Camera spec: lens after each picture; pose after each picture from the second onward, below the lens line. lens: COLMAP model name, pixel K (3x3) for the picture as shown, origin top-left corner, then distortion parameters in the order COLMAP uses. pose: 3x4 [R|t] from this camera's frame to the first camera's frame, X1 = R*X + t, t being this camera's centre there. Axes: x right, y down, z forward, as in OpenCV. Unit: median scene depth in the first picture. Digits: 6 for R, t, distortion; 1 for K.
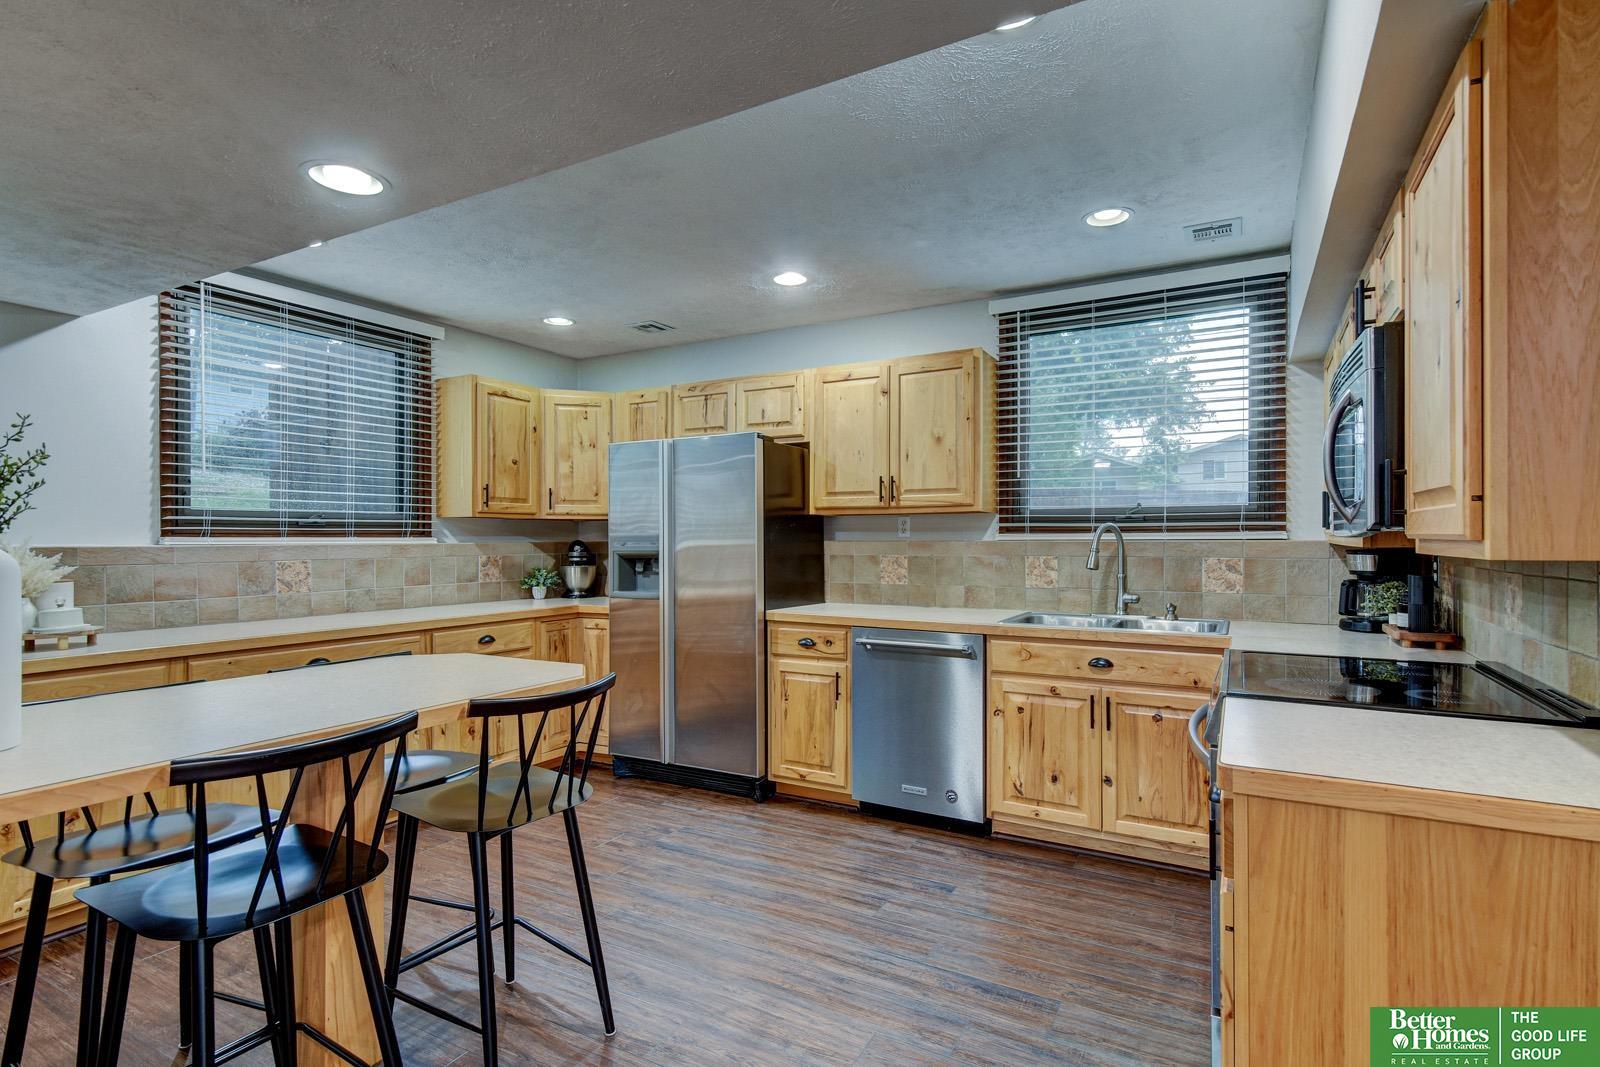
lens RADIAL K [[785.5, 0, 809.0], [0, 785.5, 541.6], [0, 0, 1]] dist [0.015135, -0.001388]
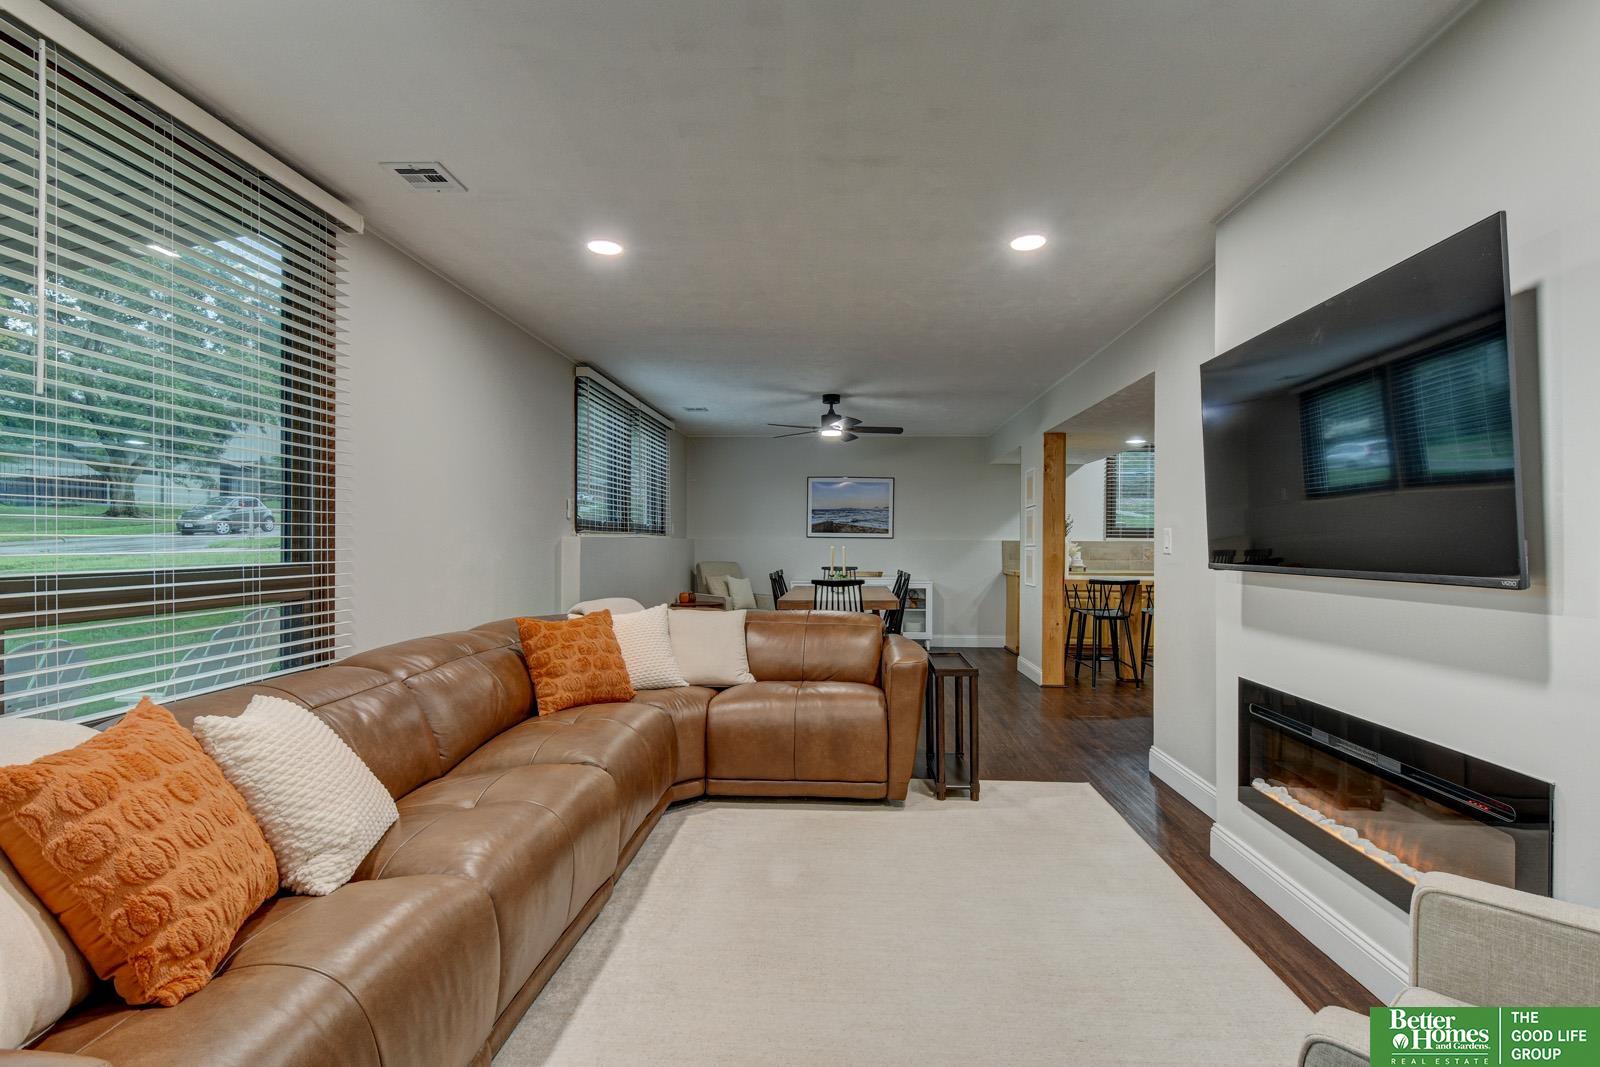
lens RADIAL K [[785.5, 0, 809.0], [0, 785.5, 541.6], [0, 0, 1]] dist [0.015135, -0.001388]
pose [[0.446023, 0.009368, -0.894972, 0.971592], [-0.009628, 0.999938, 0.005669, 0.001792], [0.894970, 0.006088, 0.446086, -0.951255]]
